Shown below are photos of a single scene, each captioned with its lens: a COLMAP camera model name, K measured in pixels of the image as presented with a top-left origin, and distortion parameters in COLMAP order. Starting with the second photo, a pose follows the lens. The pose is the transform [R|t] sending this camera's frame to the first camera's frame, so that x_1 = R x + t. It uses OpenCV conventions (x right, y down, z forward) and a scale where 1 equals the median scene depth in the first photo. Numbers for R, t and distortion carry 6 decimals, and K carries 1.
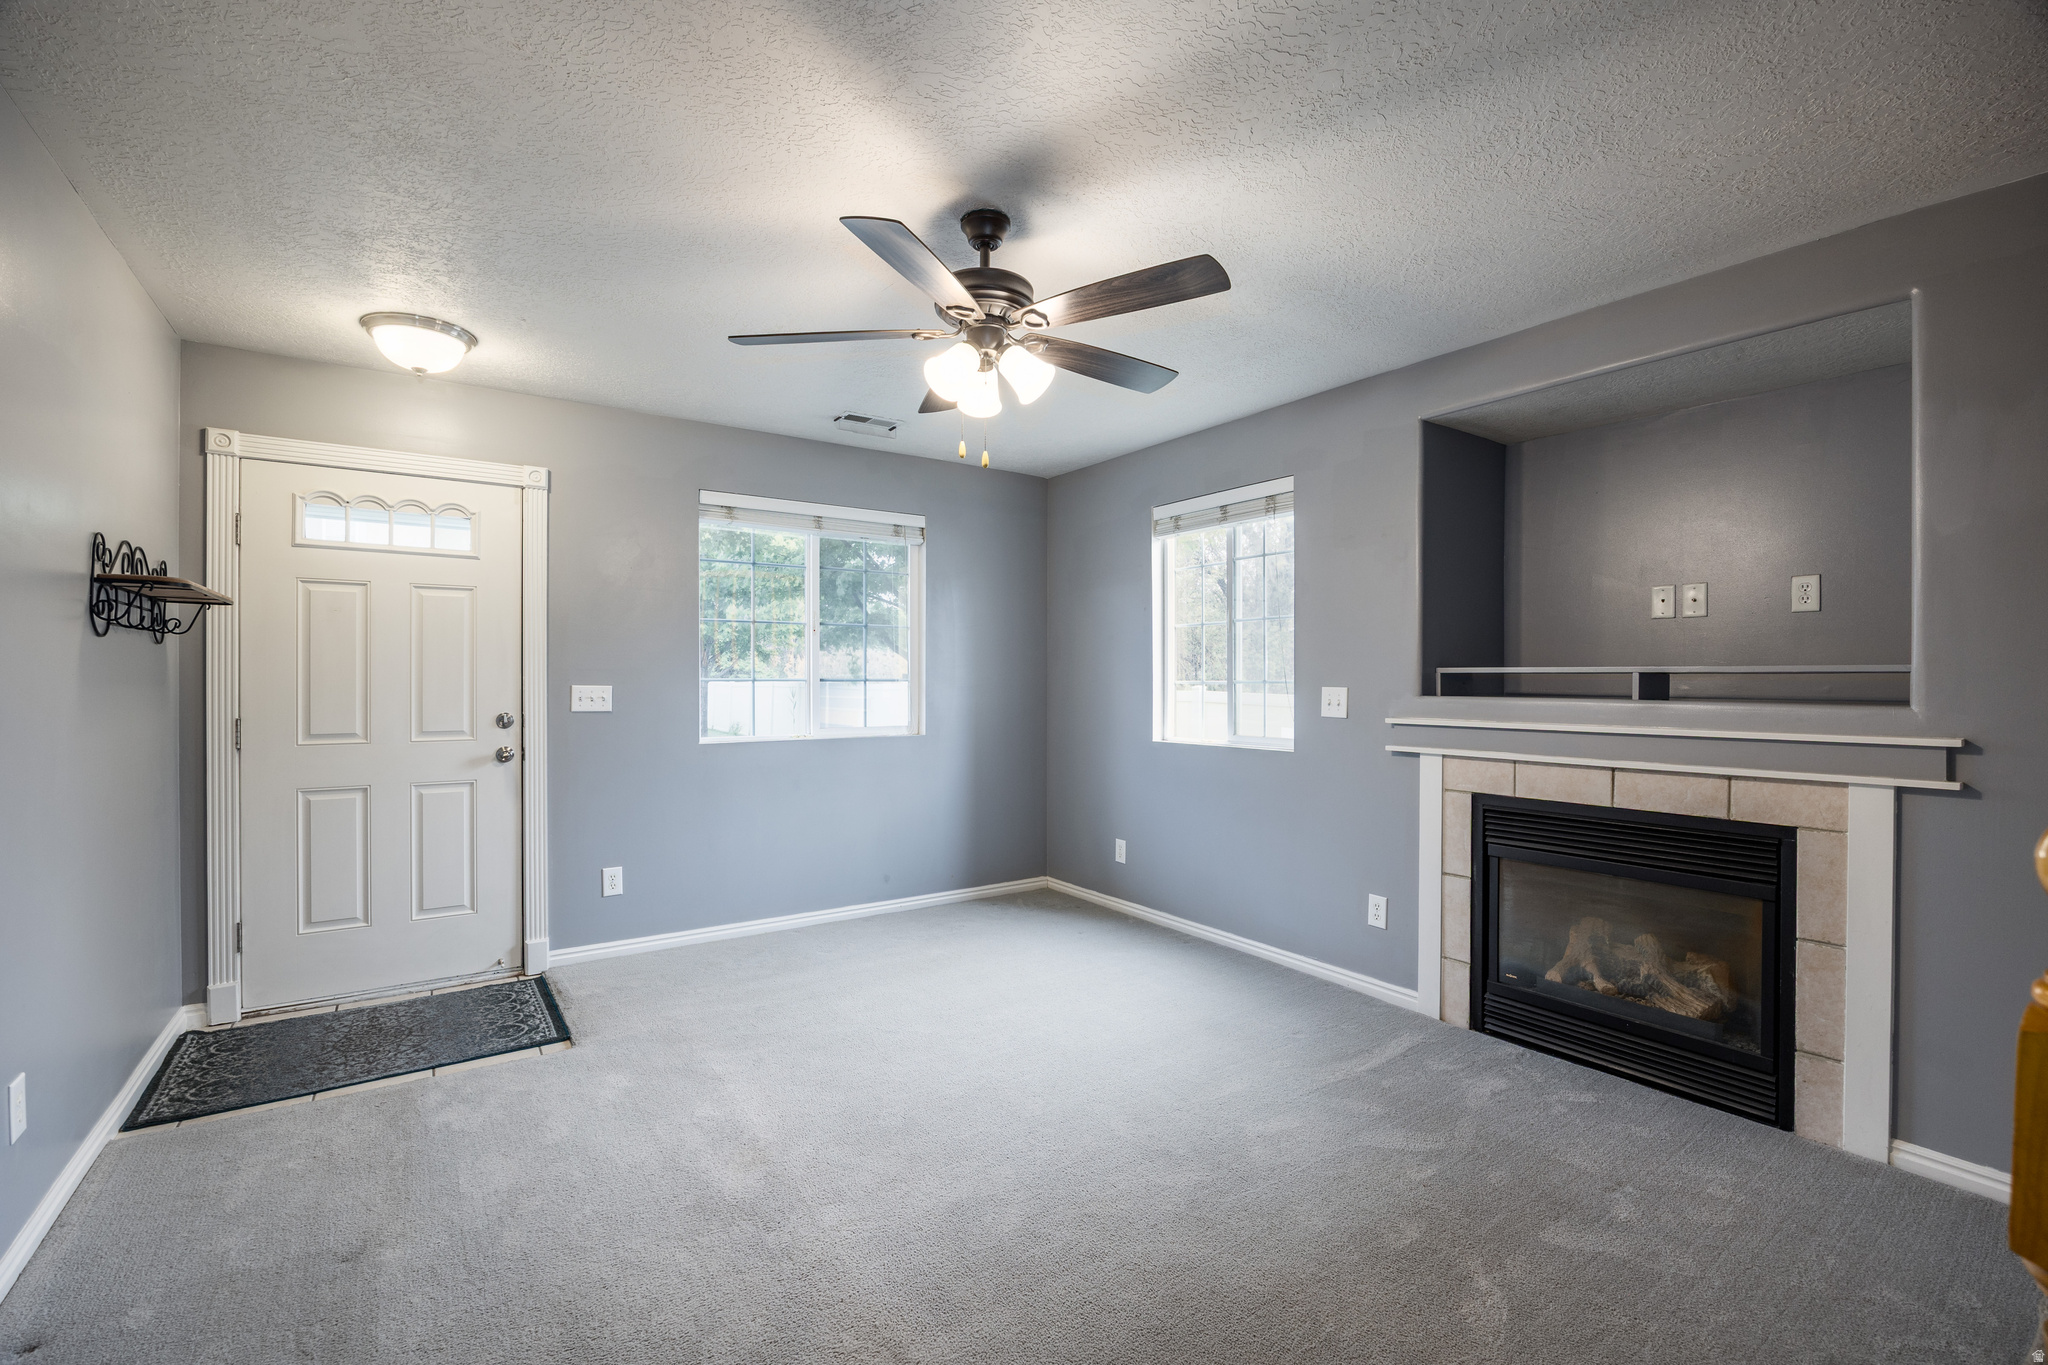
lens RADIAL K [[948.7, 0, 1041.1], [0, 948.7, 682.2], [0, 0, 1]] dist [0.000832, 0.000077]
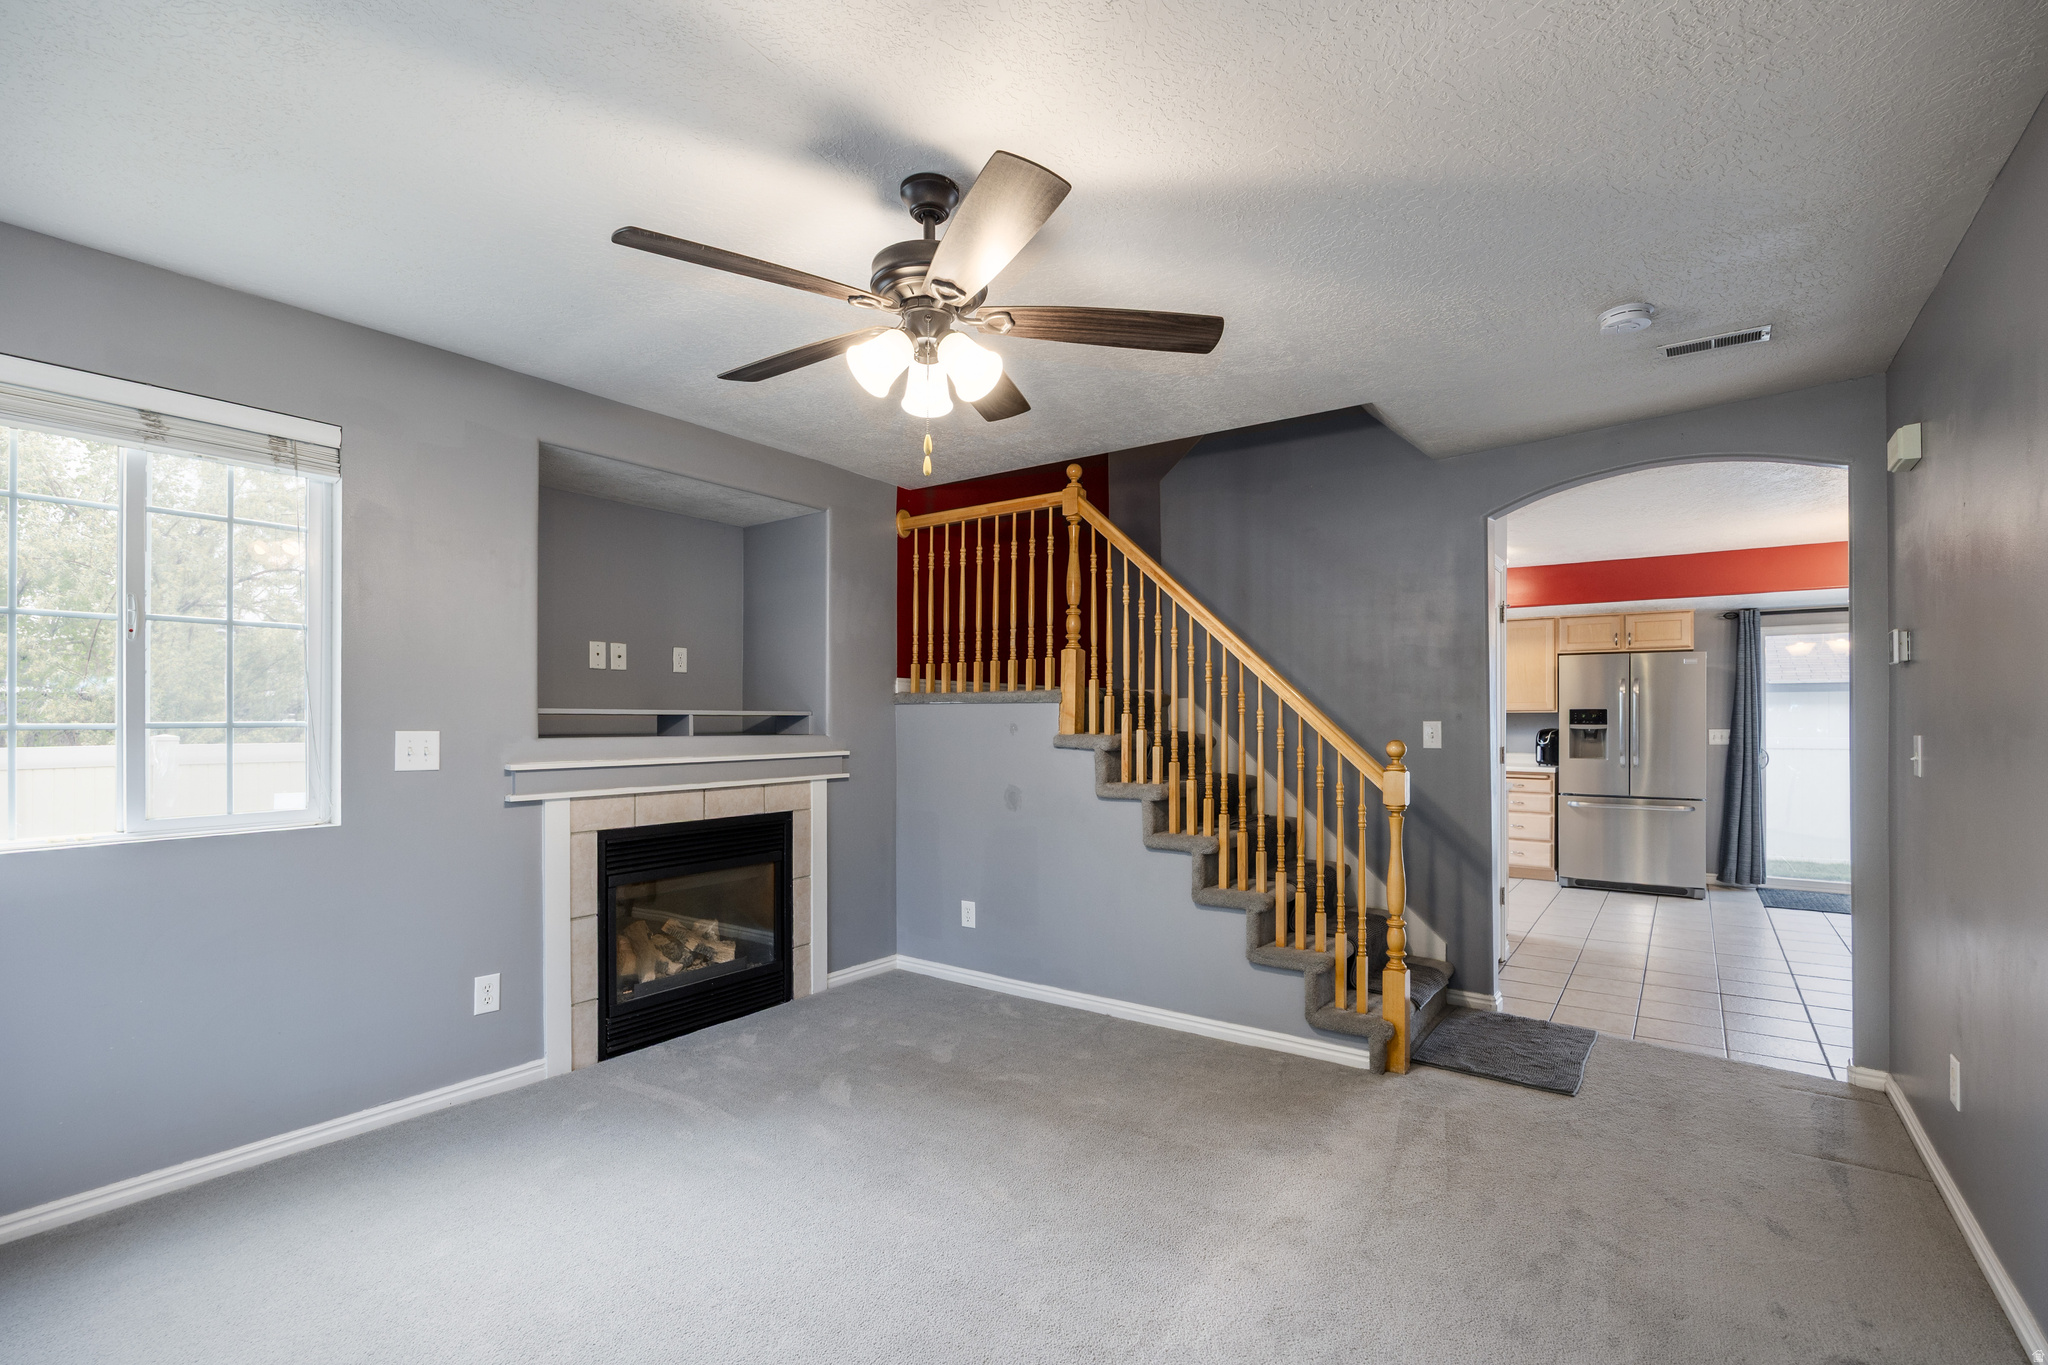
lens RADIAL K [[948.7, 0, 1033.7], [0, 948.7, 706.0], [0, 0, 1]] dist [0.000832, 0.000077]
pose [[-0.364529, 0.010486, 0.931133, -0.700690], [0.000631, 0.999939, -0.011014, -0.007413], [-0.931192, -0.003428, -0.364513, 0.969031]]
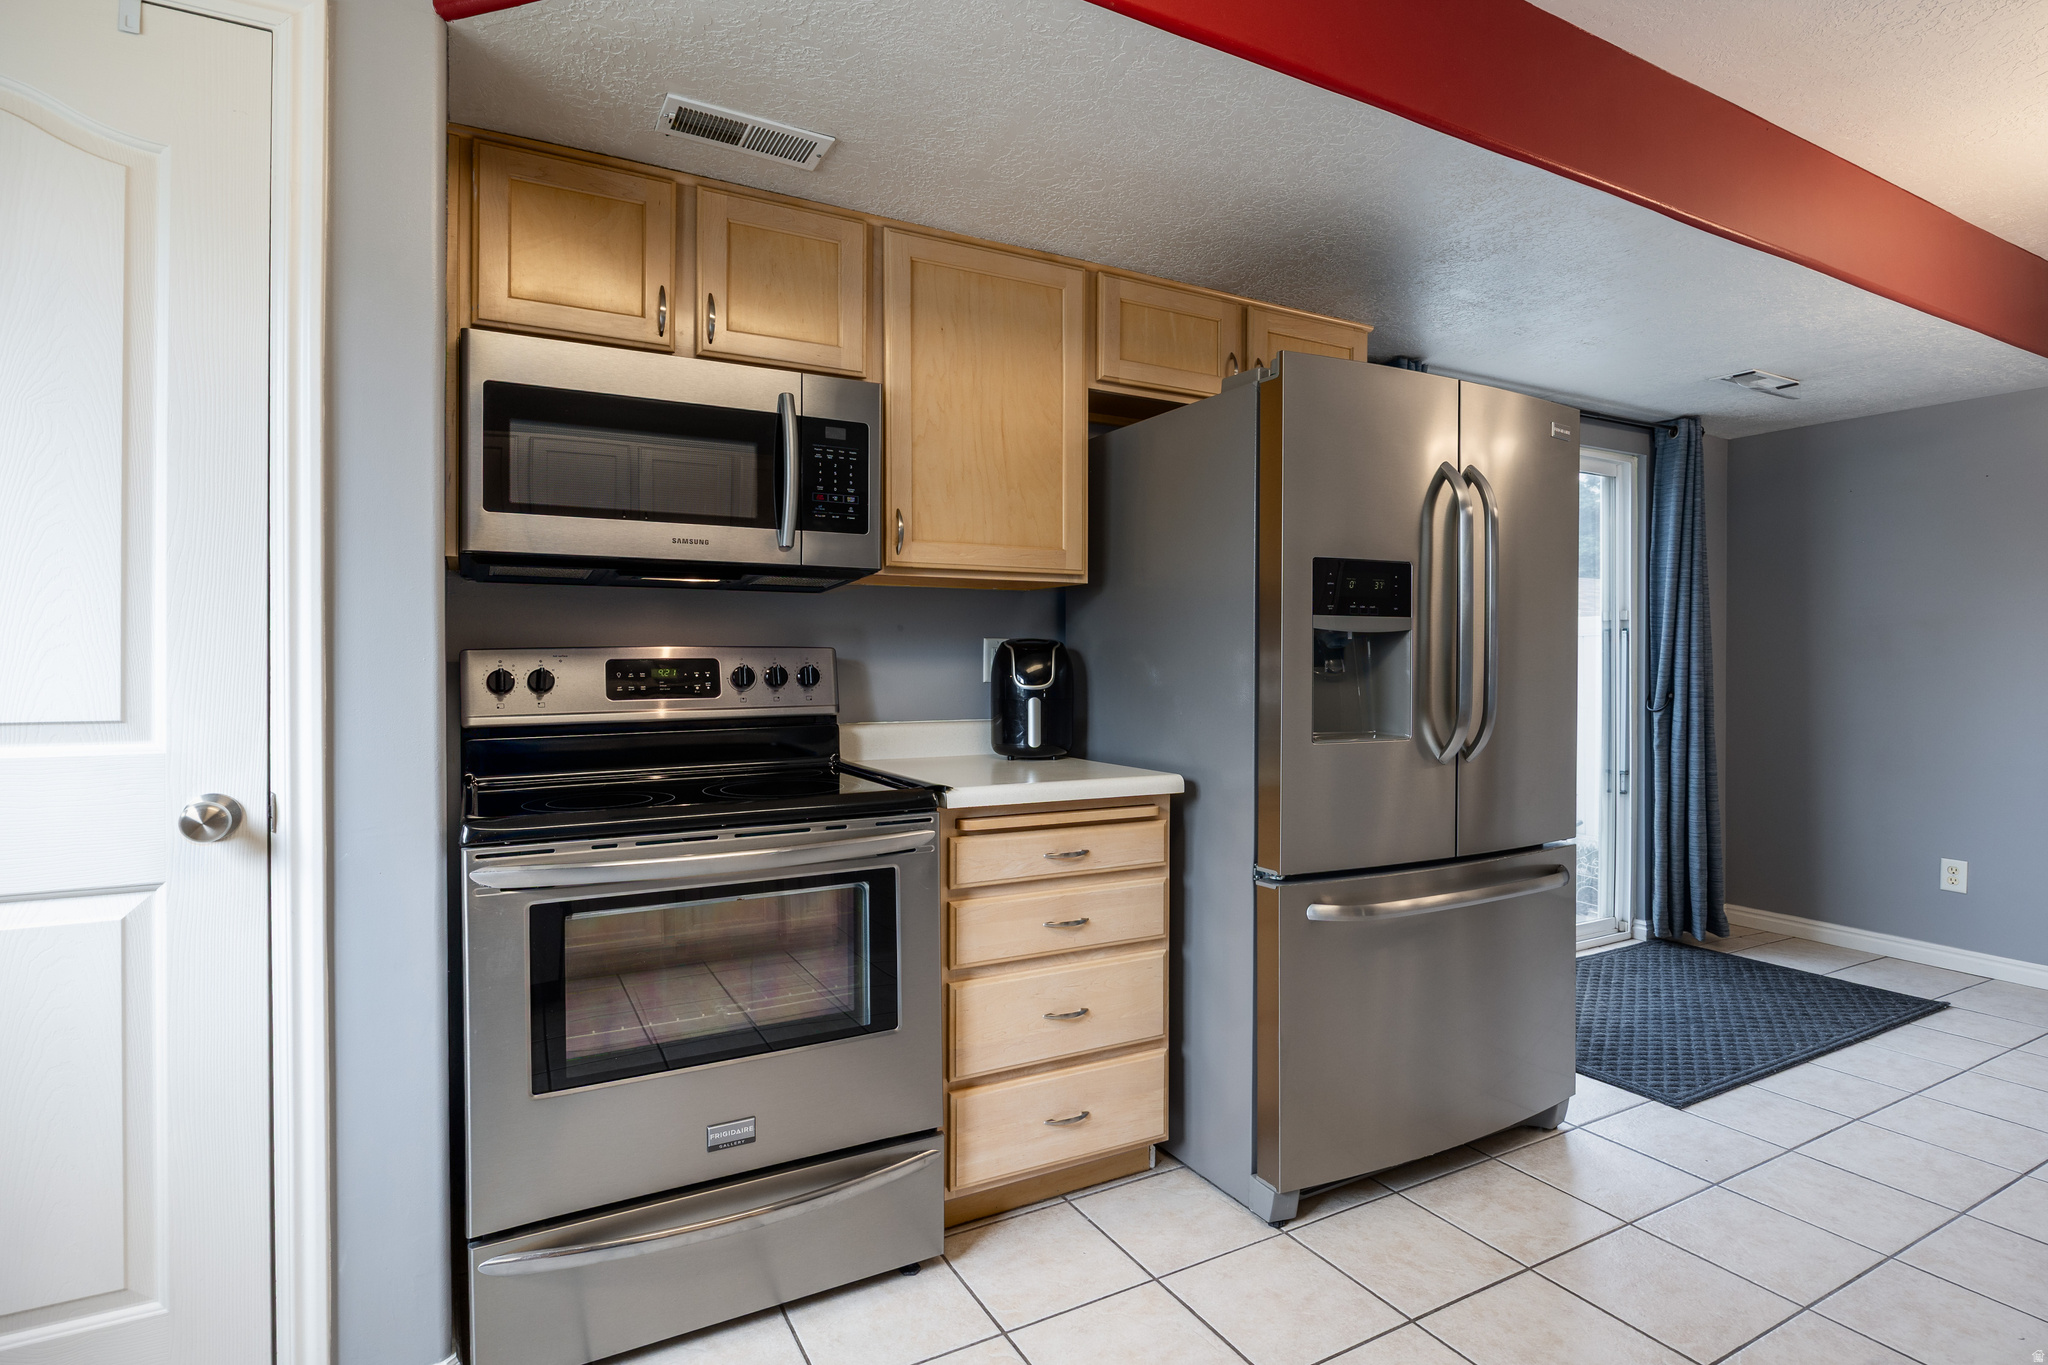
lens RADIAL K [[992.2, 0, 982.7], [0, 992.2, 661.4], [0, 0, 1]] dist [0.001946, -0.000340]
pose [[-0.995712, -0.001432, 0.092497, -0.648903], [-0.000990, 0.999988, 0.004832, -0.006077], [-0.092503, 0.004719, -0.995701, 0.929344]]
